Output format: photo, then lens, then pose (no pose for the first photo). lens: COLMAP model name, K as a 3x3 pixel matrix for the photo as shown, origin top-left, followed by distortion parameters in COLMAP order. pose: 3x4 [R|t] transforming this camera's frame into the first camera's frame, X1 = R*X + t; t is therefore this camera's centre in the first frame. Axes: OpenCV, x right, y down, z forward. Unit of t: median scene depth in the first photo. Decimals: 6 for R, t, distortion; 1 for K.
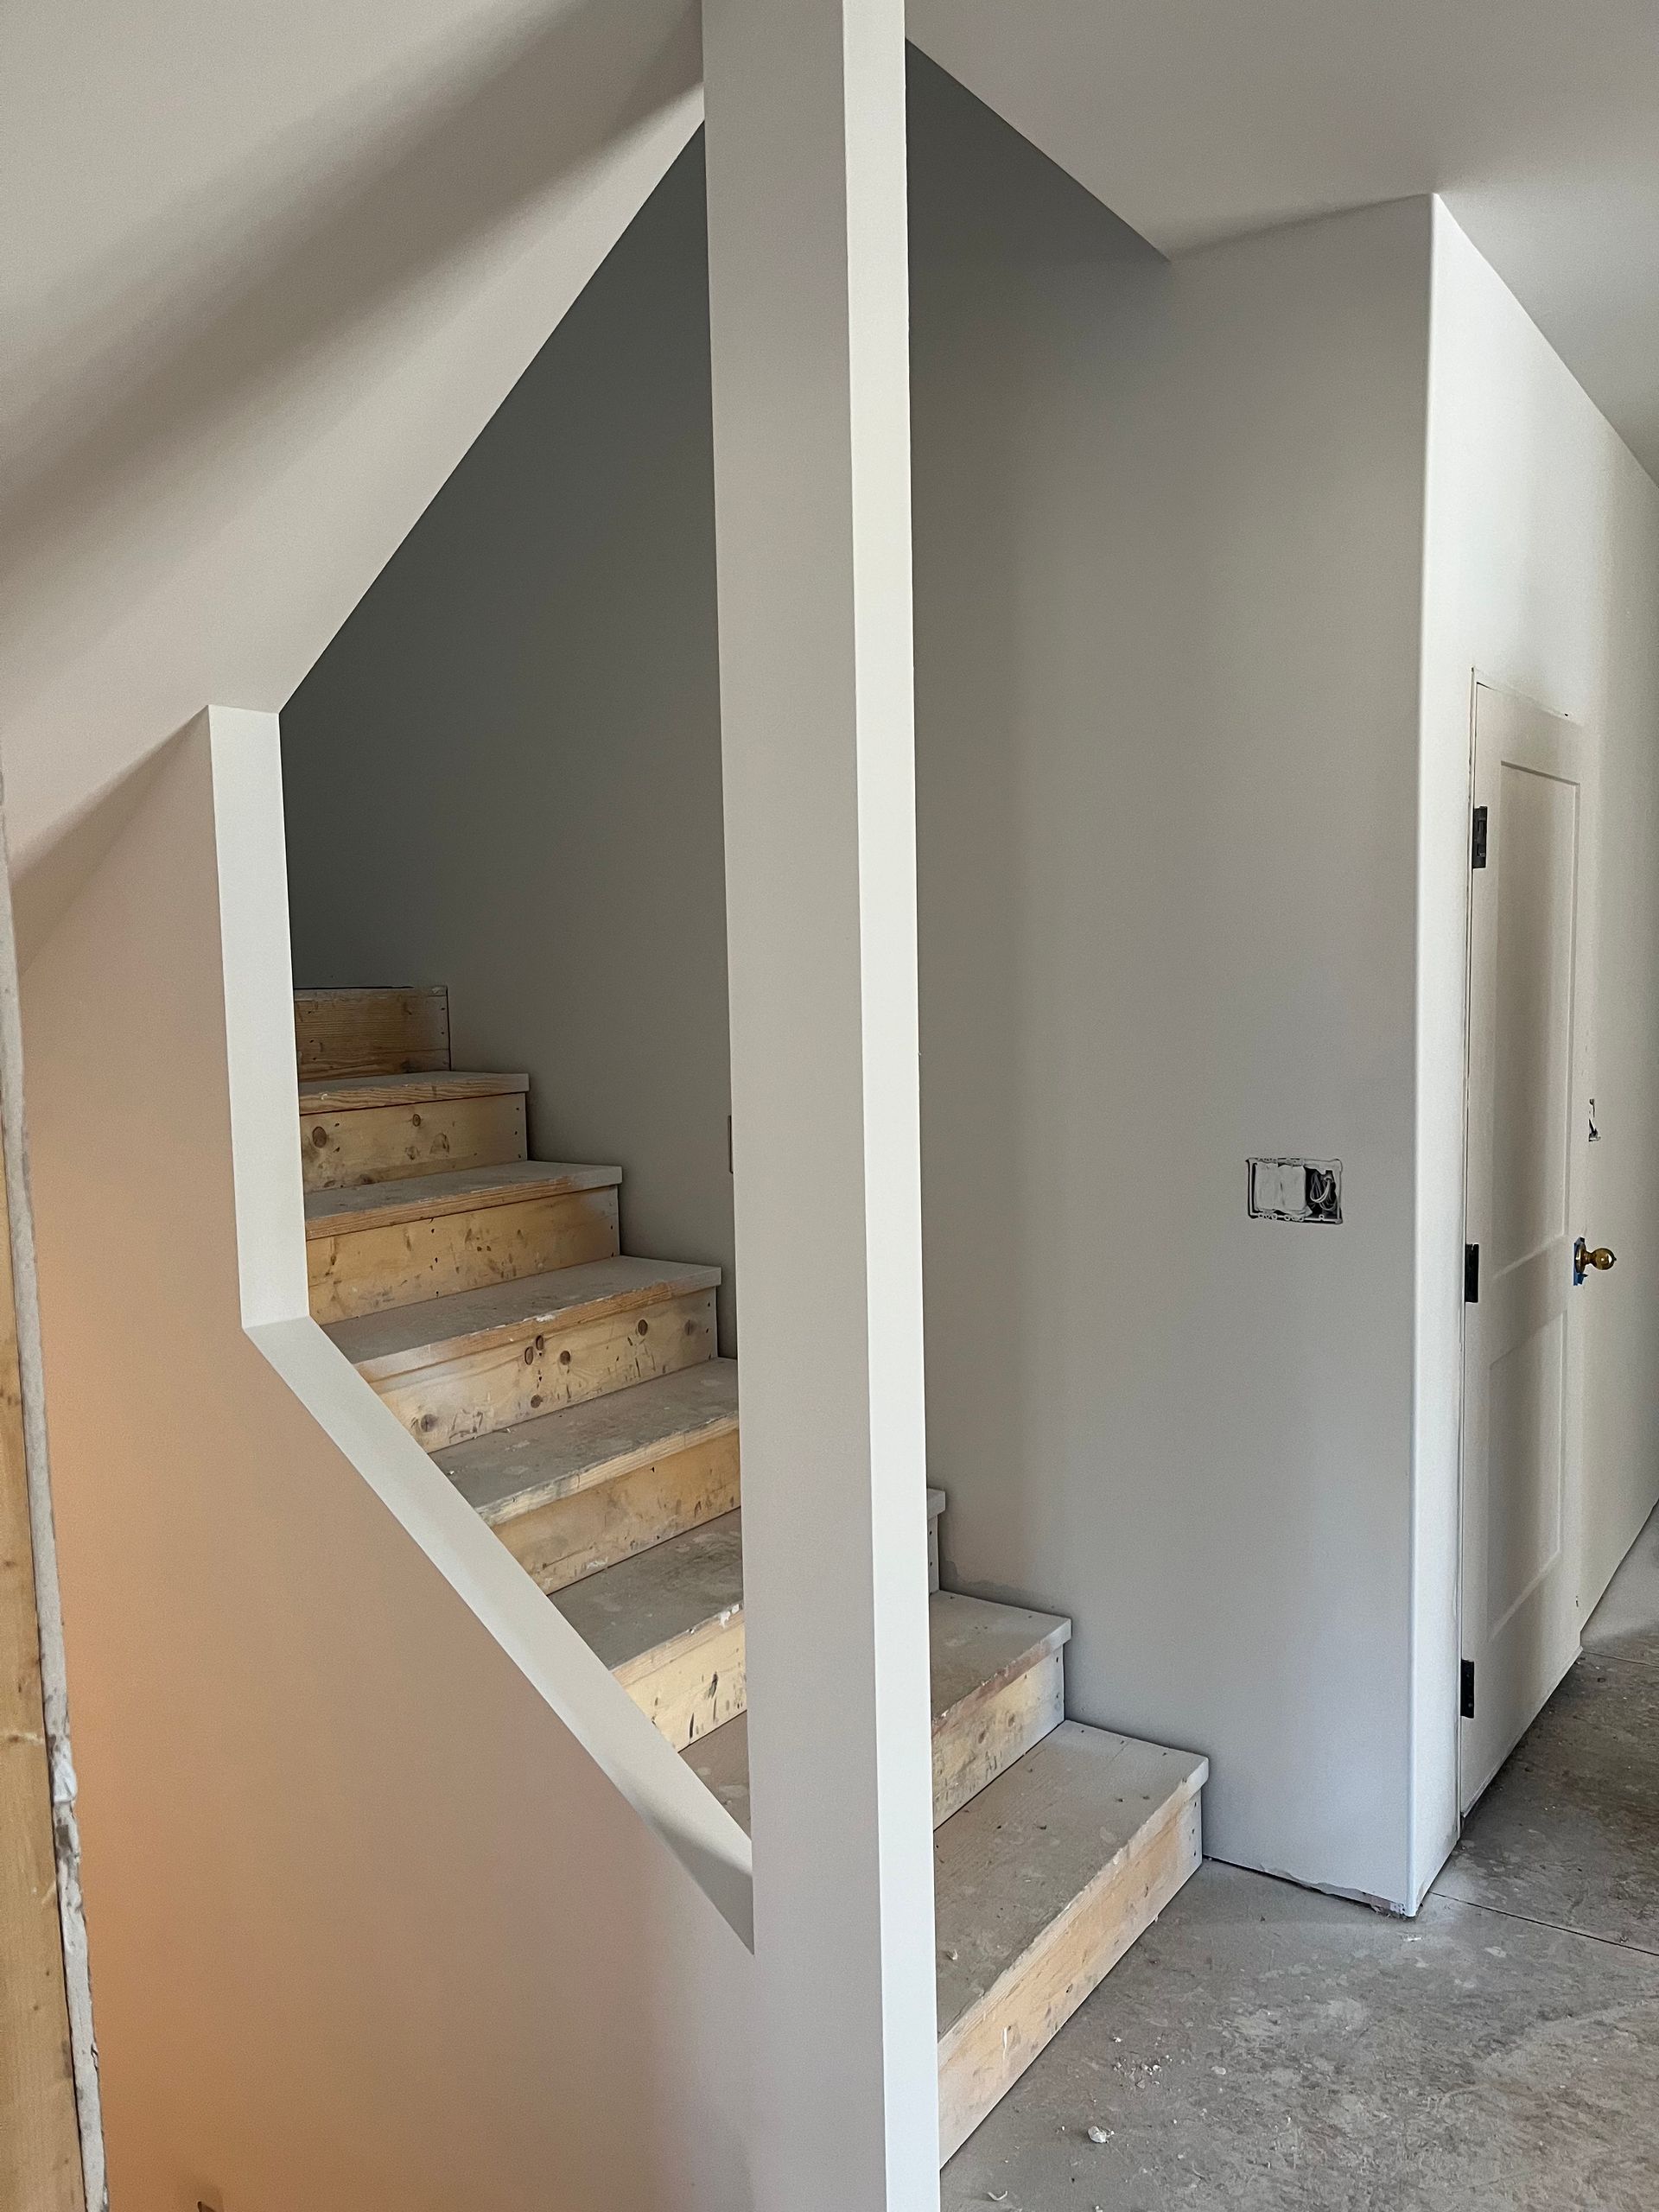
lens RADIAL K [[1681.1, 0, 839.7], [0, 1681.1, 1124.6], [0, 0, 1]] dist [0.088783, -0.088560]
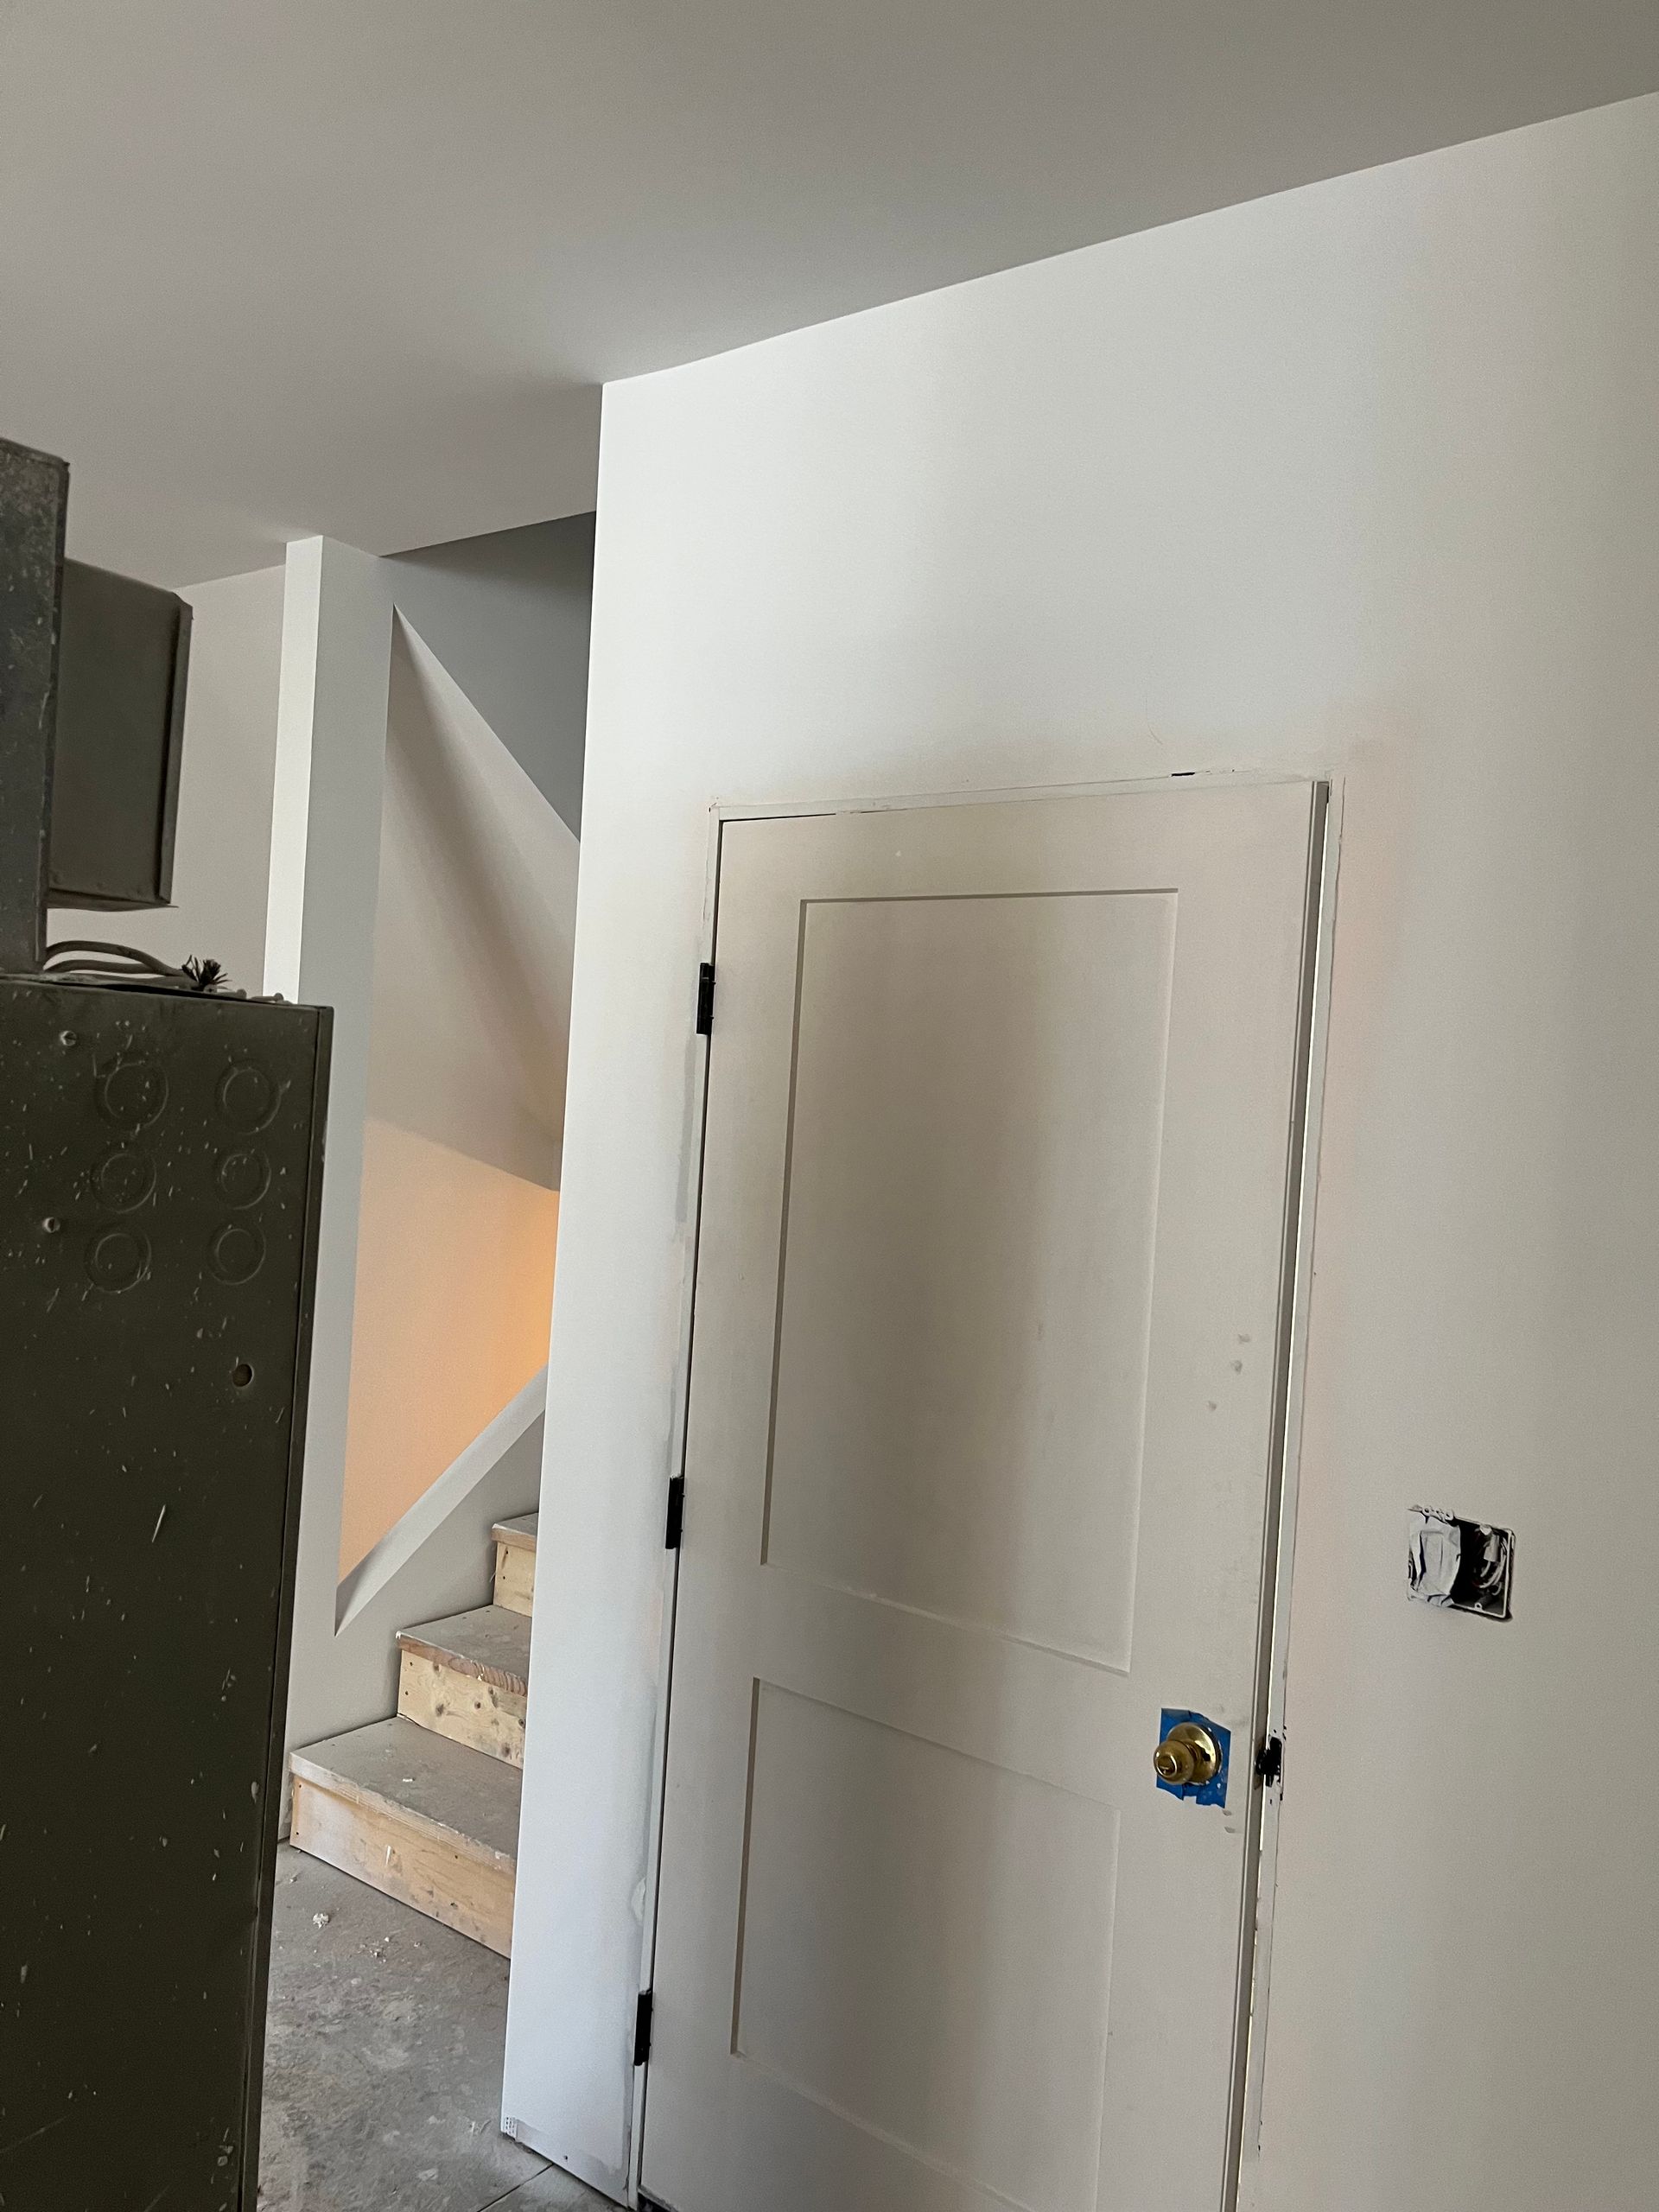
lens RADIAL K [[1676.7, 0, 829.5], [0, 1676.7, 1106.0], [0, 0, 1]] dist [0.079244, -0.103105]
pose [[-0.057971, 0.034605, -0.997718, 1.111151], [-0.151323, 0.987547, 0.043045, -0.146377], [0.986783, 0.153473, -0.052013, 1.021779]]
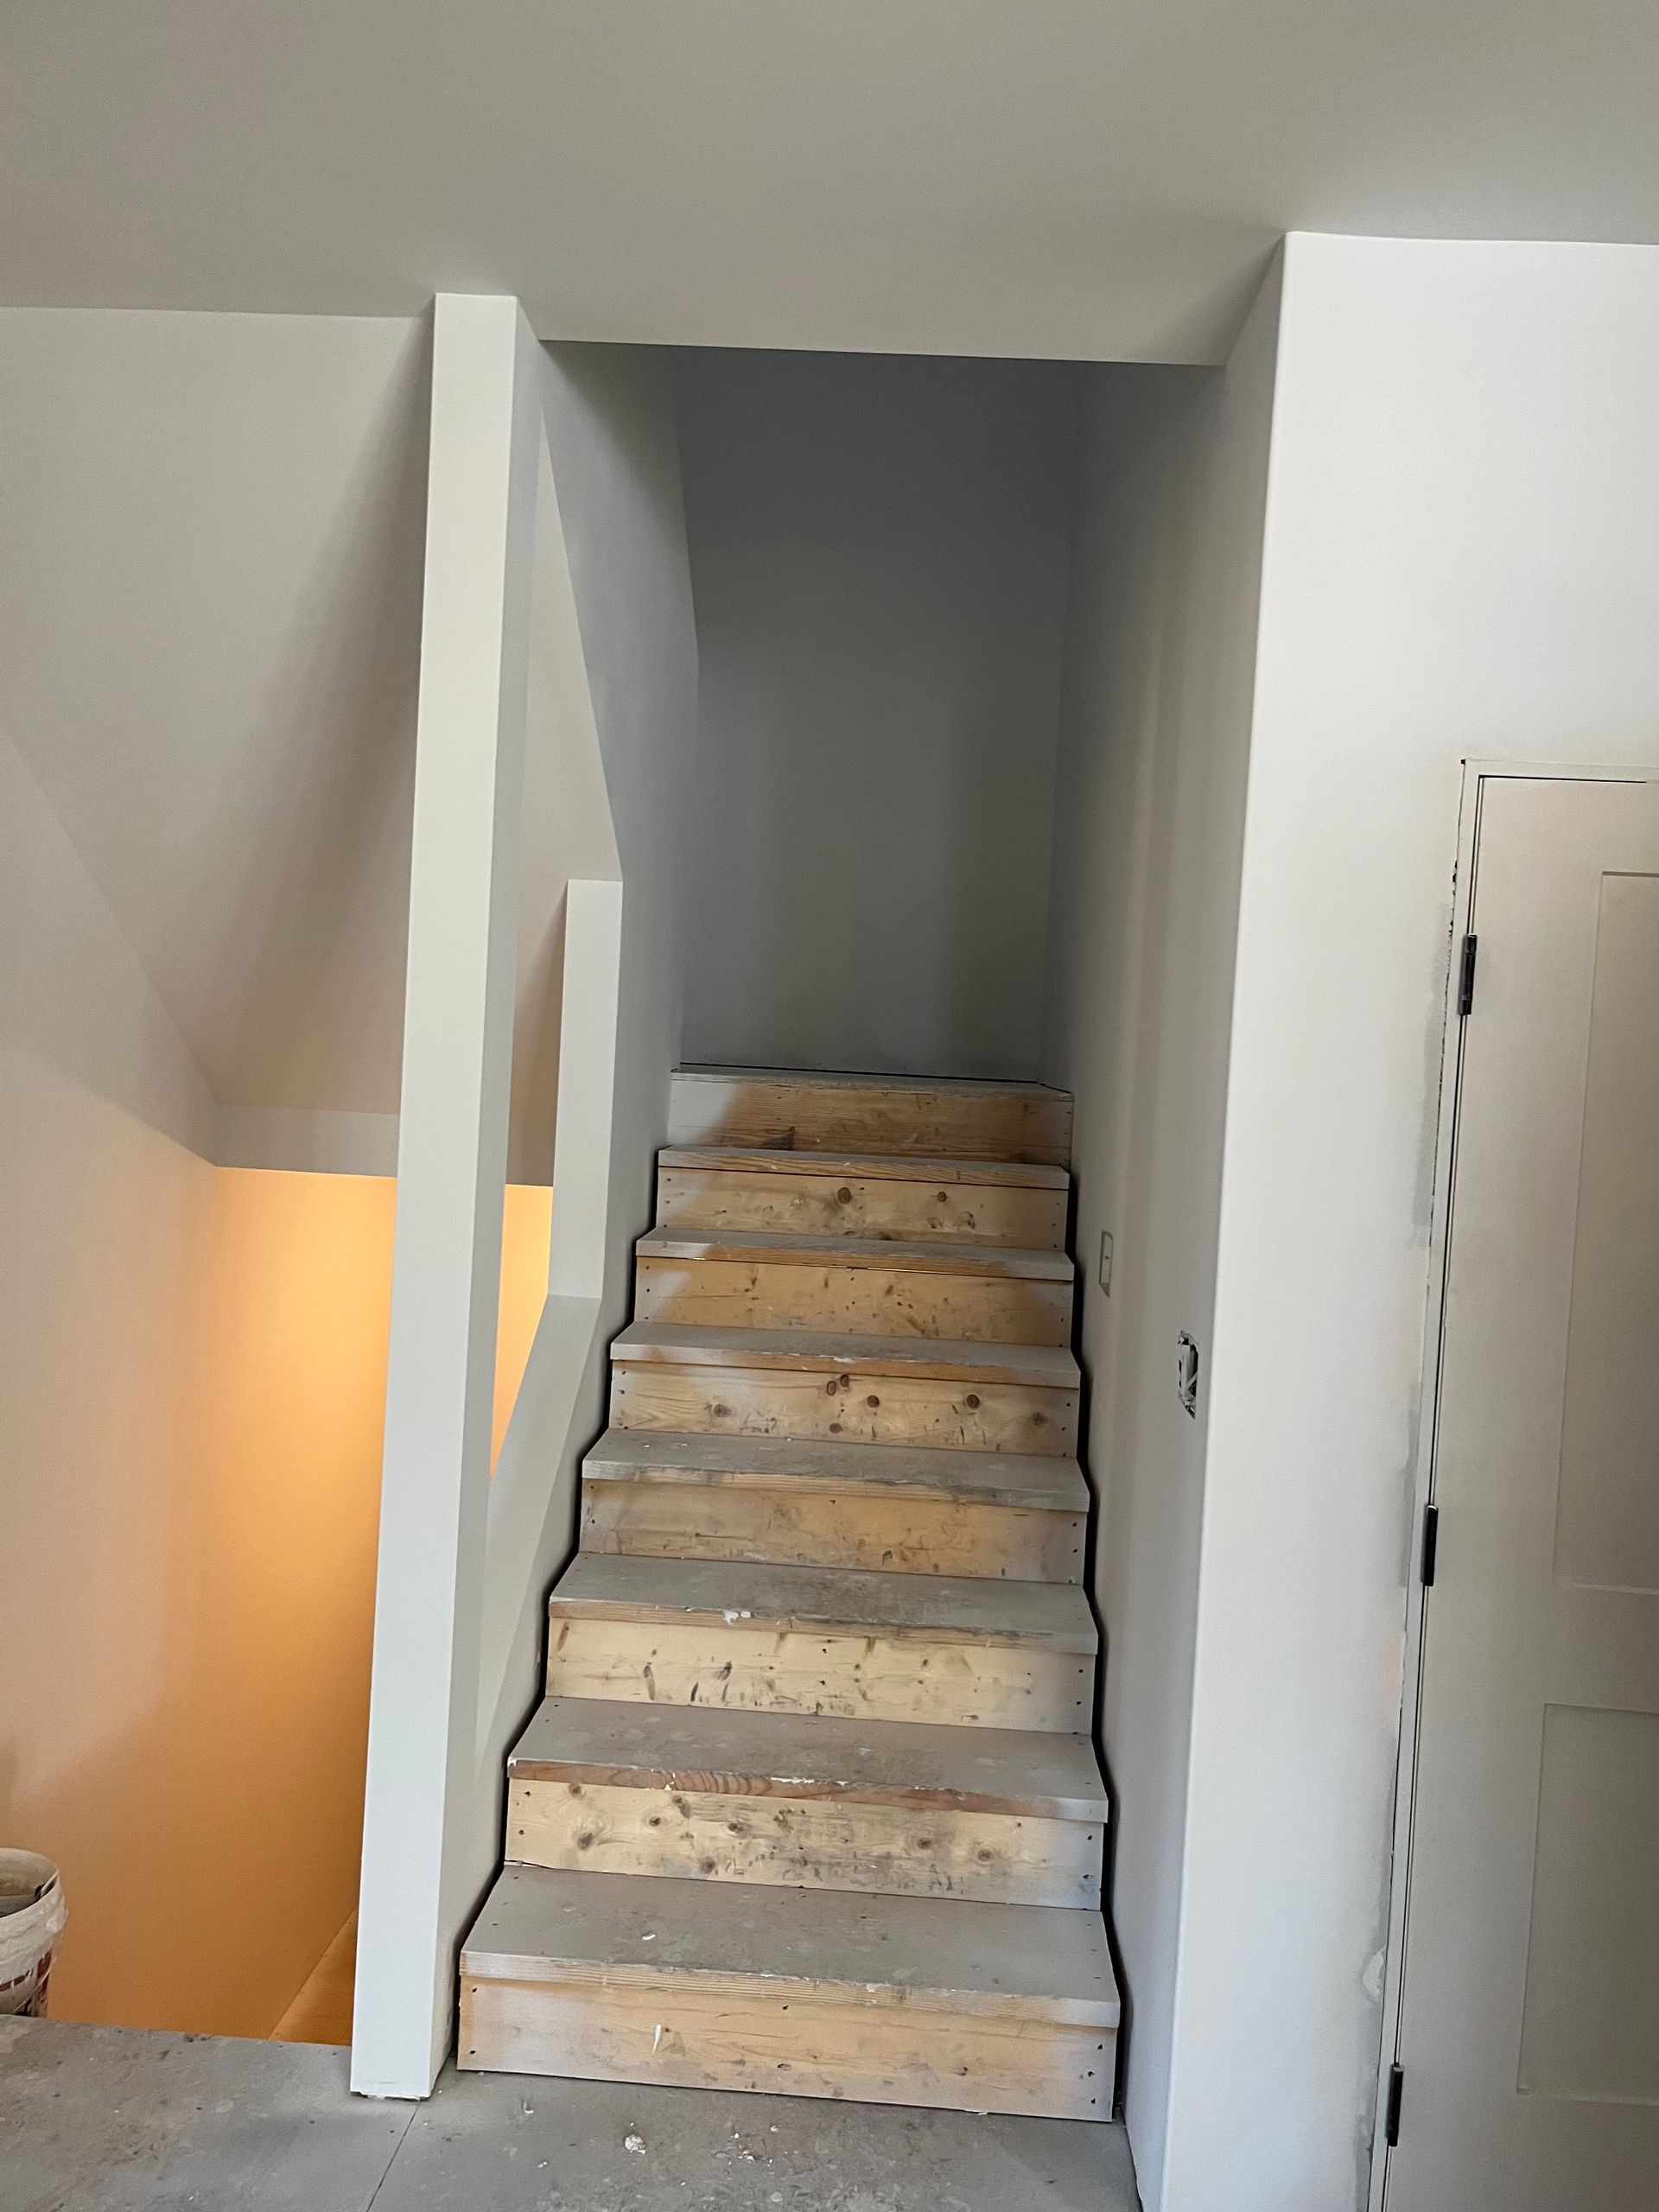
lens RADIAL K [[1676.7, 0, 829.5], [0, 1676.7, 1106.0], [0, 0, 1]] dist [0.079244, -0.103105]
pose [[0.519942, 0.077093, -0.850716, 0.801015], [-0.147620, 0.989044, -0.000594, -0.060060], [0.841350, 0.125891, 0.525626, 0.333659]]
